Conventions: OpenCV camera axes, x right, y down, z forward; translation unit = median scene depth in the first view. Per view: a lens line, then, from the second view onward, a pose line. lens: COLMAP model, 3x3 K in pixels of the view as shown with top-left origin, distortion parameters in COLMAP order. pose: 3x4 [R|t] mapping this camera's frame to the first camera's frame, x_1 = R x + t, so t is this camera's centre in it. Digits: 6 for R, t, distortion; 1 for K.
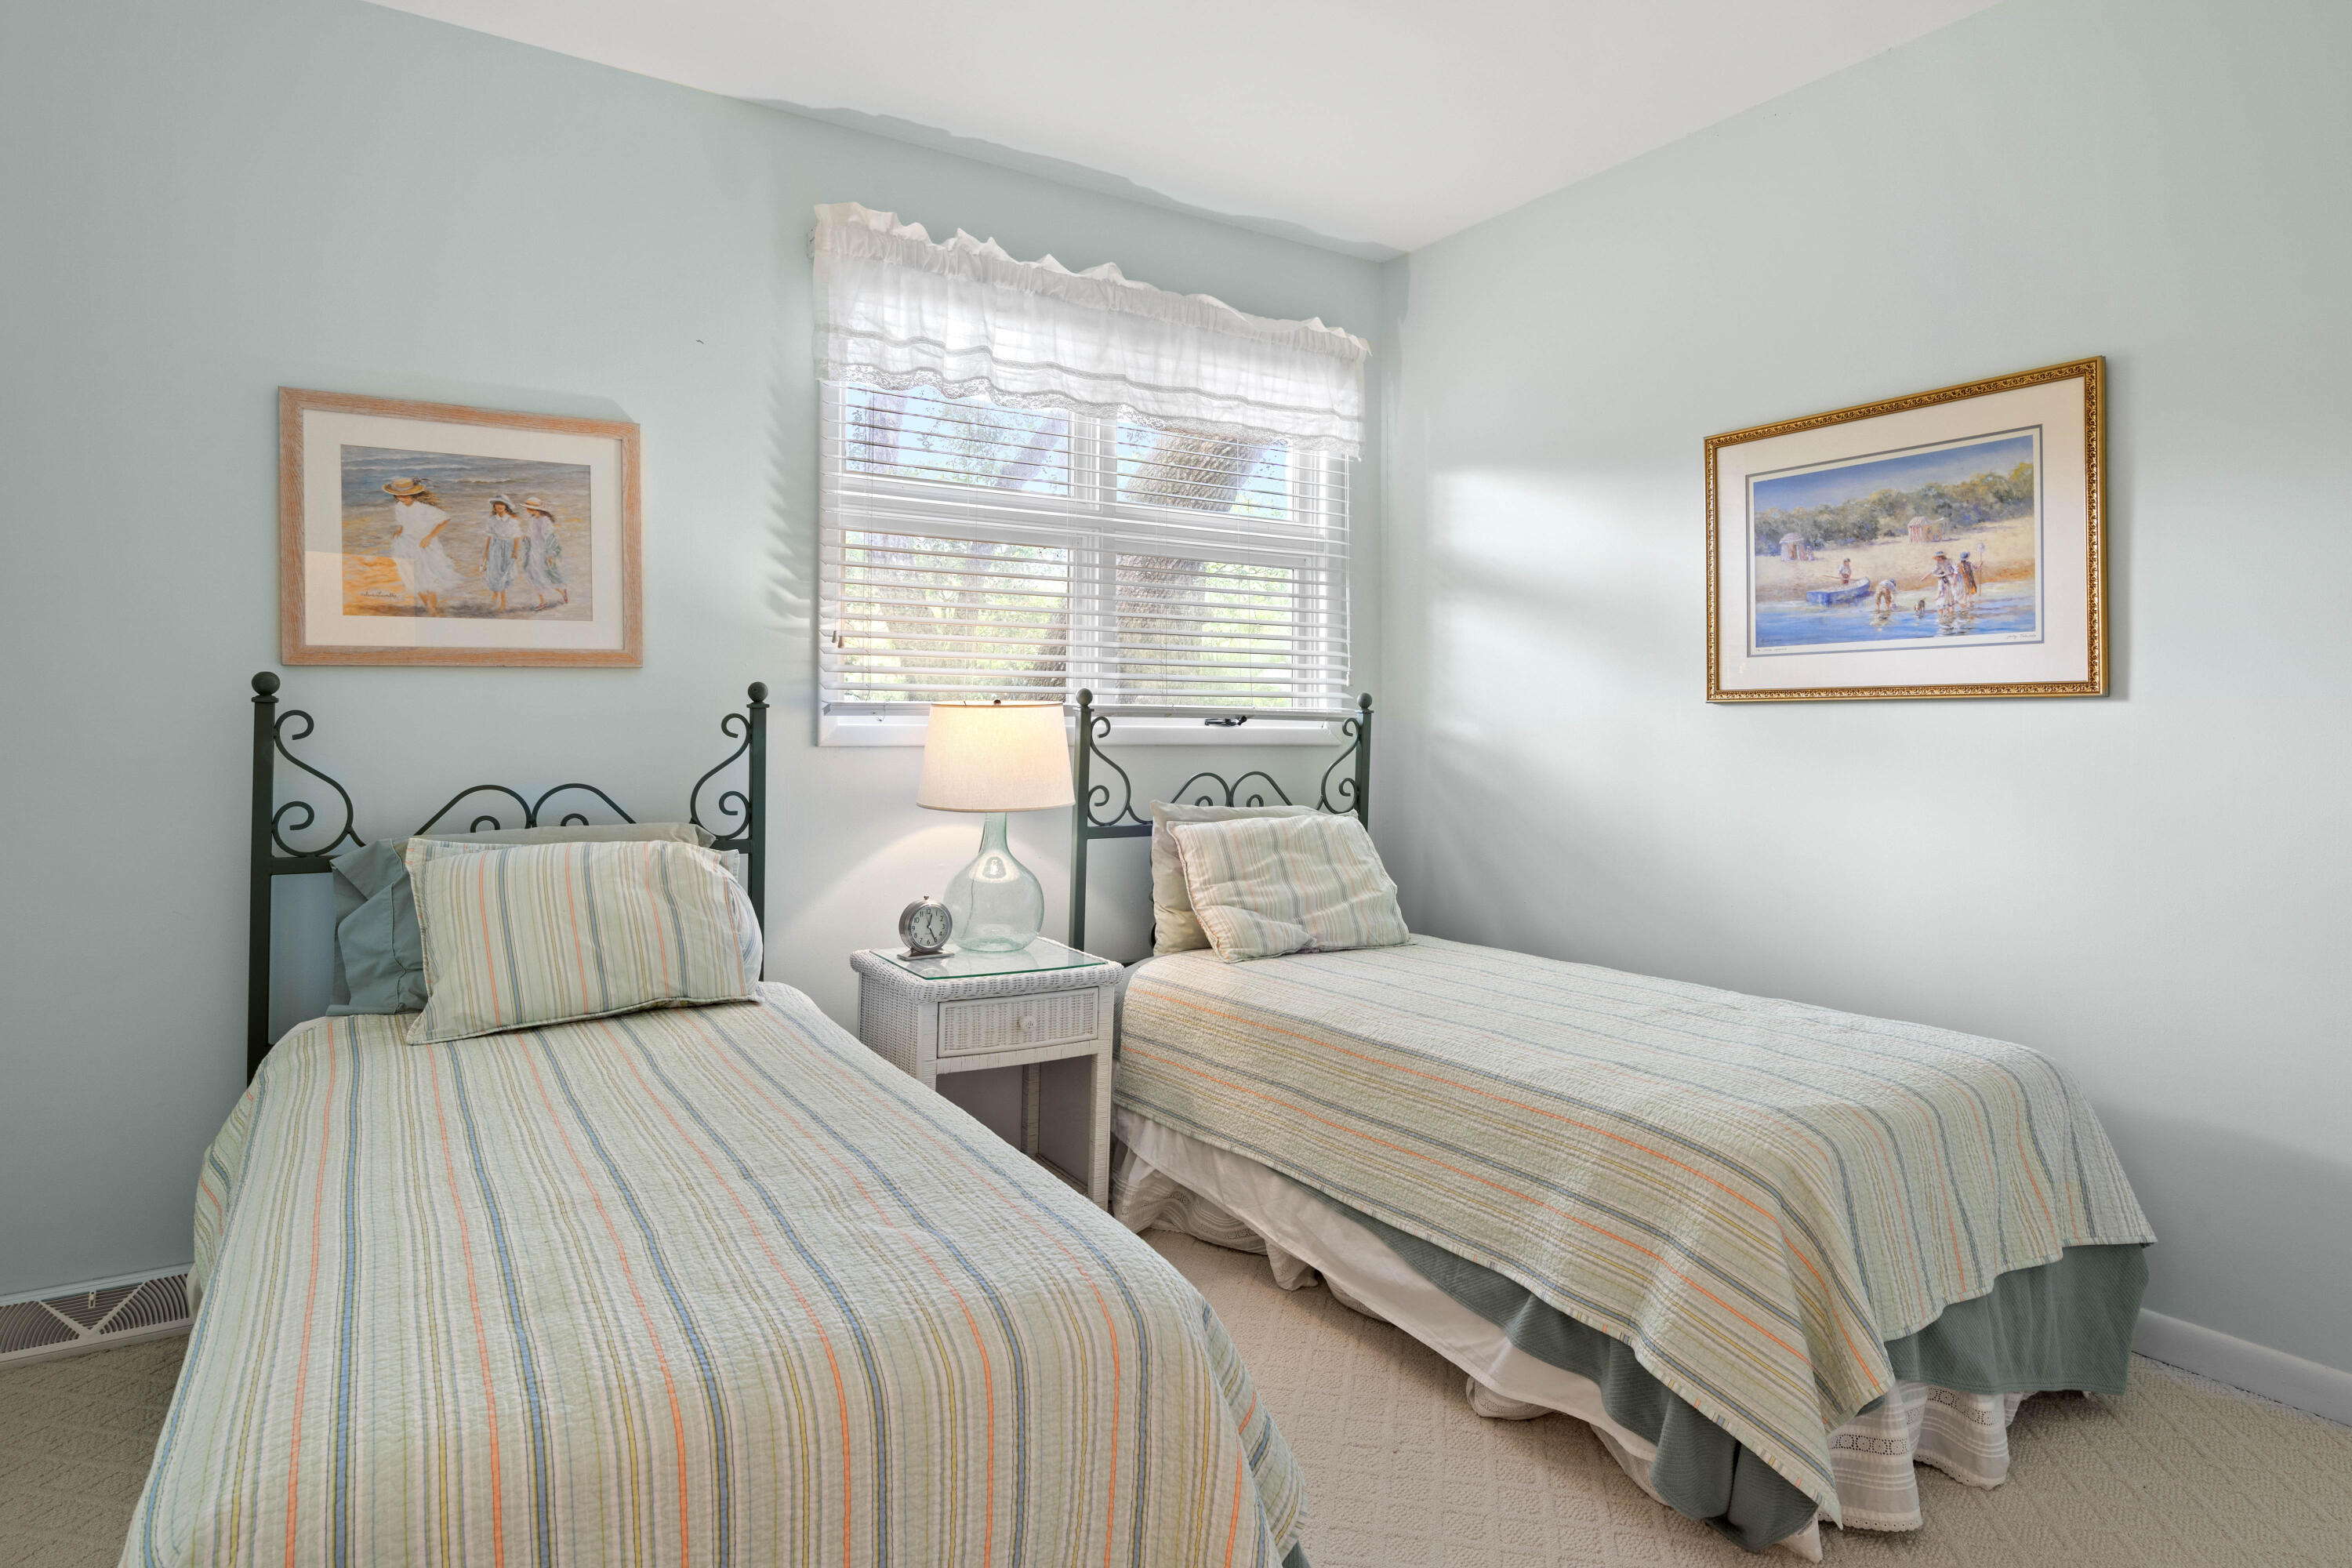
lens RADIAL K [[1305.1, 0, 1151.0], [0, 1305.1, 708.6], [0, 0, 1]] dist [0.003968, 0.003984]
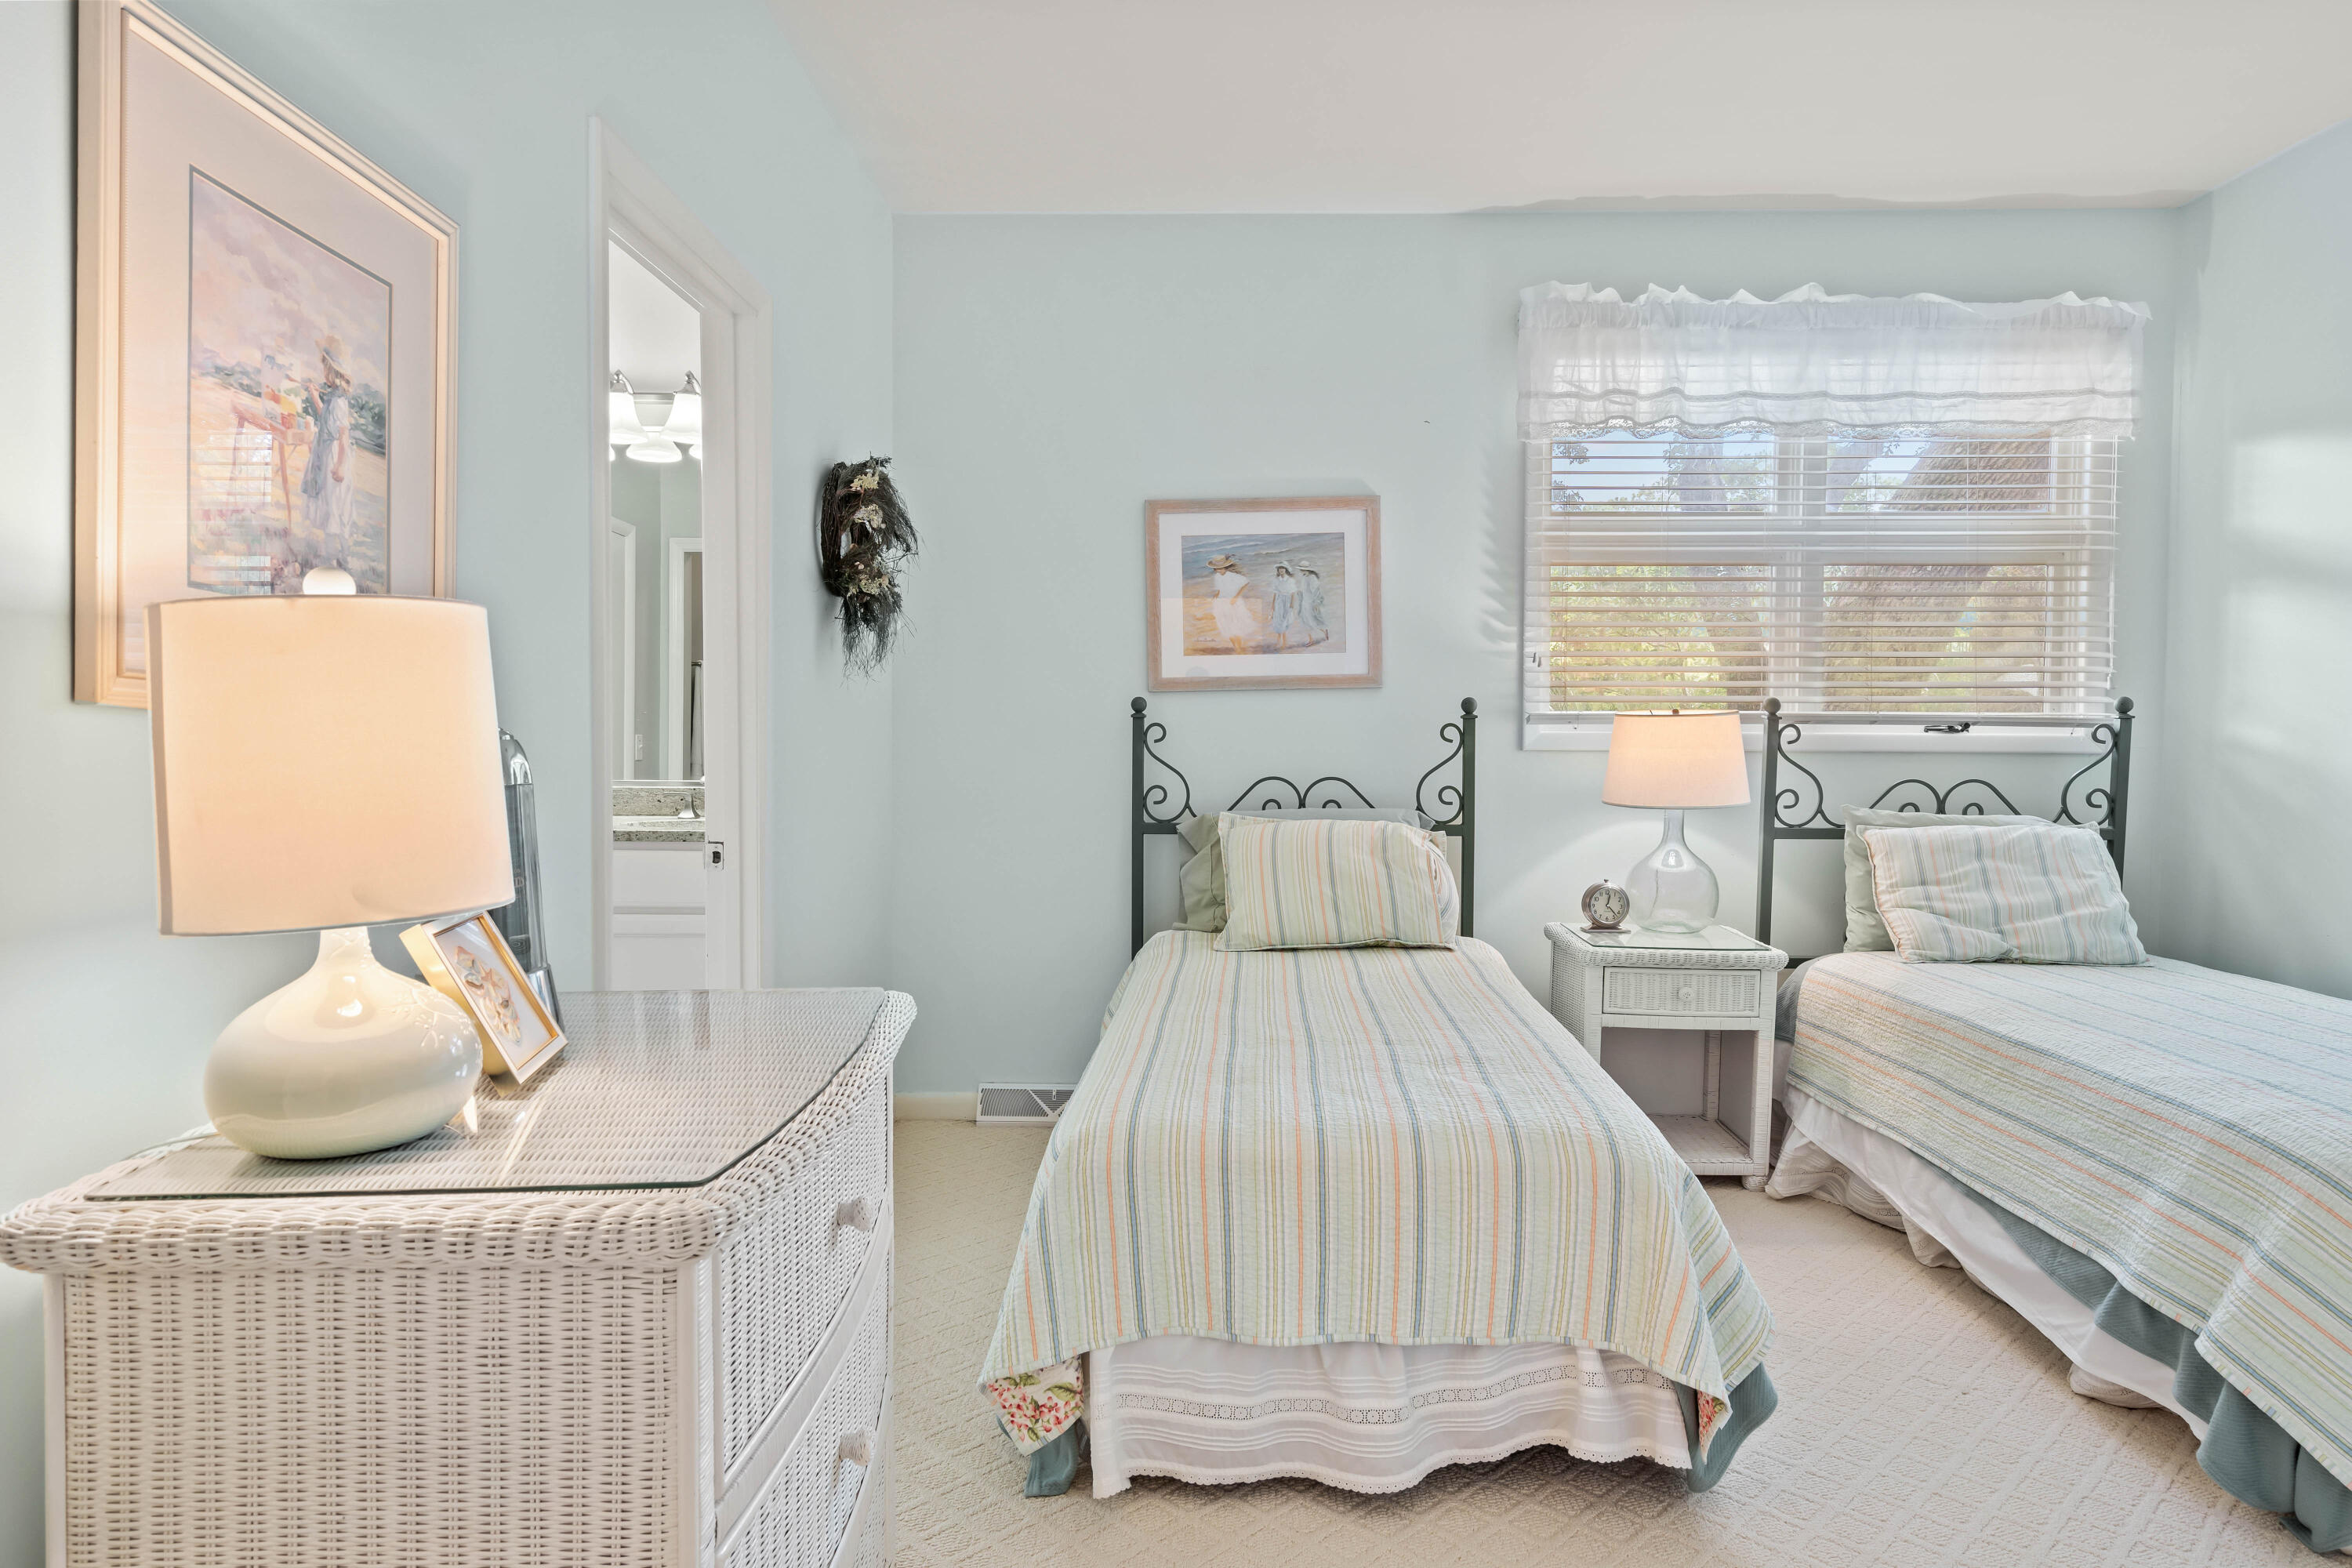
lens RADIAL K [[1305.1, 0, 1201.7], [0, 1305.1, 779.6], [0, 0, 1]] dist [0.003968, 0.003984]
pose [[0.835850, 0.018521, -0.548646, 0.163038], [0.008243, 0.998895, 0.046278, -0.002053], [0.548896, -0.043204, 0.834773, -0.164984]]
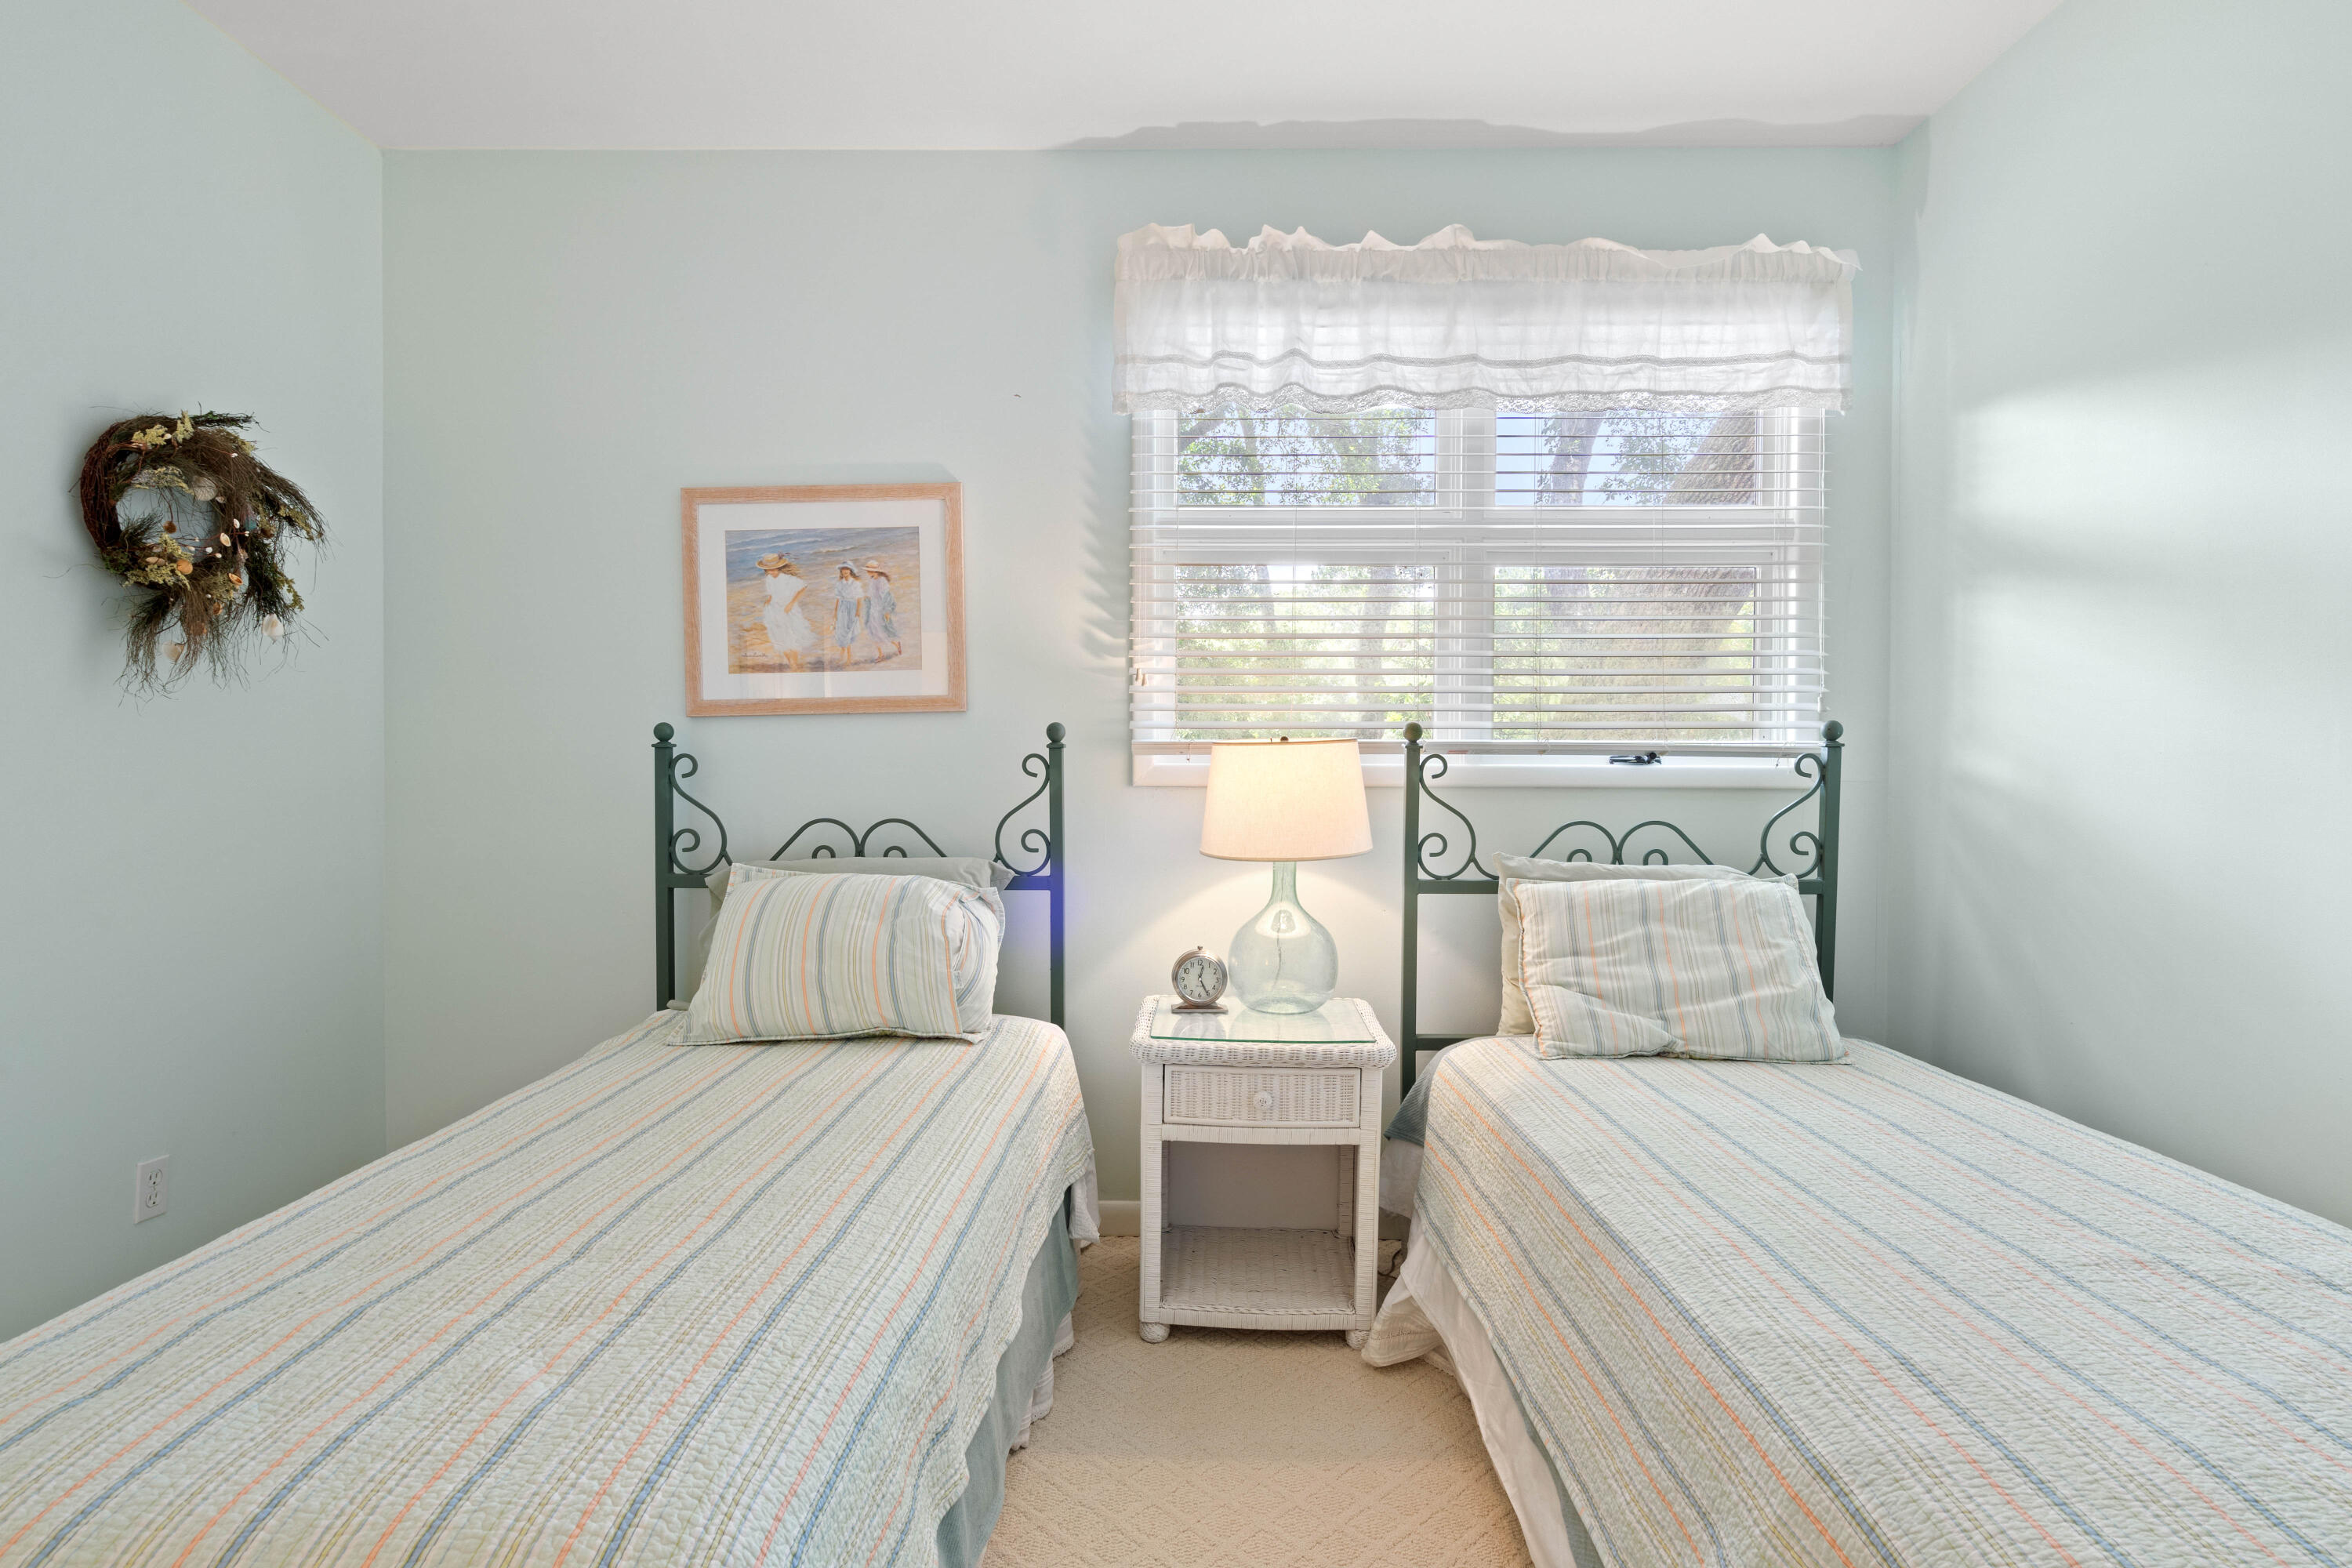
lens RADIAL K [[1148.9, 0, 1162.0], [0, 1148.9, 782.5], [0, 0, 1]] dist [0.002275, 0.001305]
pose [[0.841543, 0.006534, -0.540151, 0.251745], [0.009420, 0.999597, 0.026769, 0.003177], [0.540109, -0.027616, 0.841142, 0.290074]]
